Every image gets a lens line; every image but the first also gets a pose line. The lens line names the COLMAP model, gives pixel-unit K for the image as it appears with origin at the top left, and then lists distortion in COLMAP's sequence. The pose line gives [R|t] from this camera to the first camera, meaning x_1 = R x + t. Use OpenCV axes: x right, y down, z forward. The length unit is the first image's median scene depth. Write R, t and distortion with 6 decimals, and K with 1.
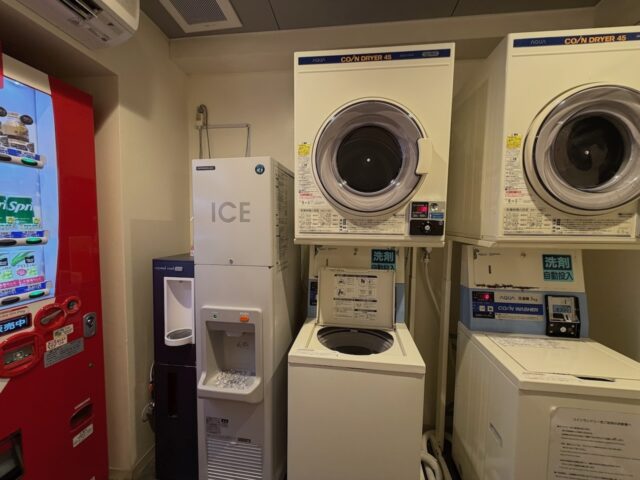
lens RADIAL K [[251.2, 0, 320.4], [0, 251.2, 246.9], [0, 0, 1]] dist [0.000795, 0.000520]
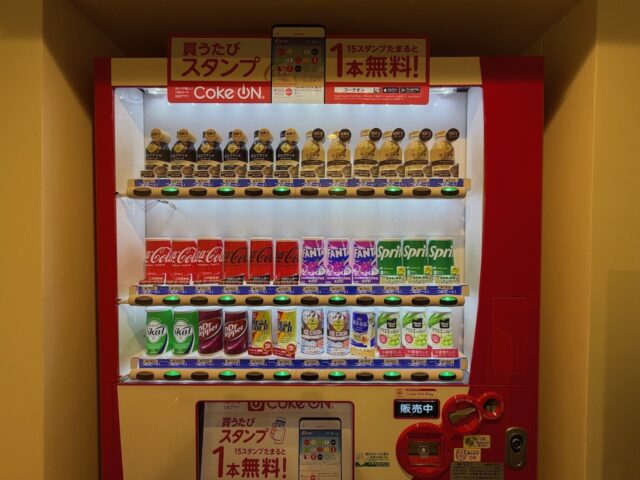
lens RADIAL K [[251.2, 0, 328.5], [0, 251.2, 229.7], [0, 0, 1]] dist [0.000795, 0.000520]
pose [[0.138987, -0.023106, -0.990025, -0.473315], [-0.095208, 0.994785, -0.036583, -0.160665], [0.985707, 0.099343, 0.136062, 0.541173]]
